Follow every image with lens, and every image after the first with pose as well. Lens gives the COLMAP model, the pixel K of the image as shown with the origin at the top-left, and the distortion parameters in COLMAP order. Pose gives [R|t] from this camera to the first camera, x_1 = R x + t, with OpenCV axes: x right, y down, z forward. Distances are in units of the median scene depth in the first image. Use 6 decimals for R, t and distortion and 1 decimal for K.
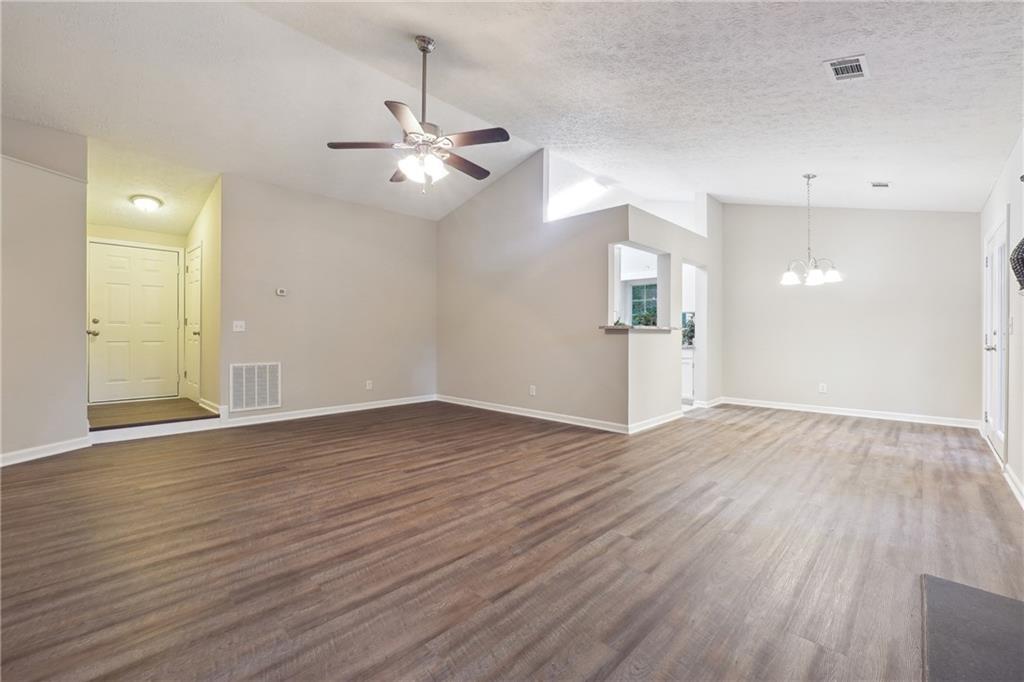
lens RADIAL K [[433.9, 0, 511.2], [0, 433.9, 332.8], [0, 0, 1]] dist [-0.009519, 0.000182]
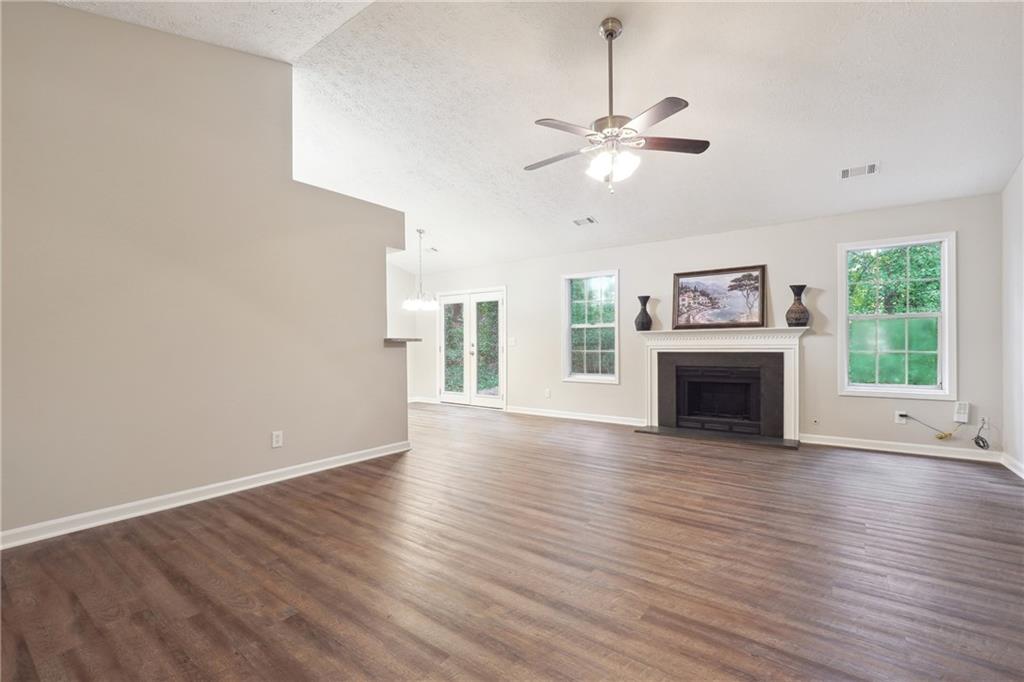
lens RADIAL K [[433.9, 0, 517.4], [0, 433.9, 349.5], [0, 0, 1]] dist [-0.009519, 0.000182]
pose [[-0.129891, -0.009493, 0.991483, -0.720225], [0.004787, 0.999937, 0.010201, 0.000078], [-0.991517, 0.006072, -0.129837, 0.876997]]
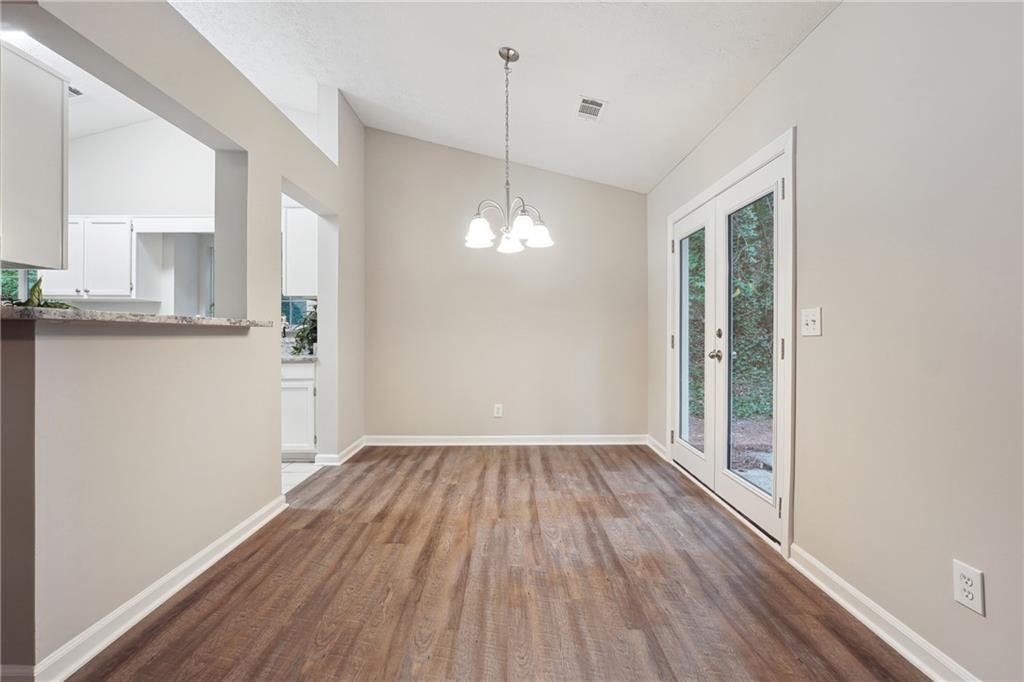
lens RADIAL K [[433.9, 0, 507.7], [0, 433.9, 335.4], [0, 0, 1]] dist [-0.009519, 0.000182]
pose [[0.721894, -0.005932, 0.691978, 0.299582], [0.000413, 0.999967, 0.008141, -0.002568], [-0.692004, -0.005592, 0.721872, 0.594130]]
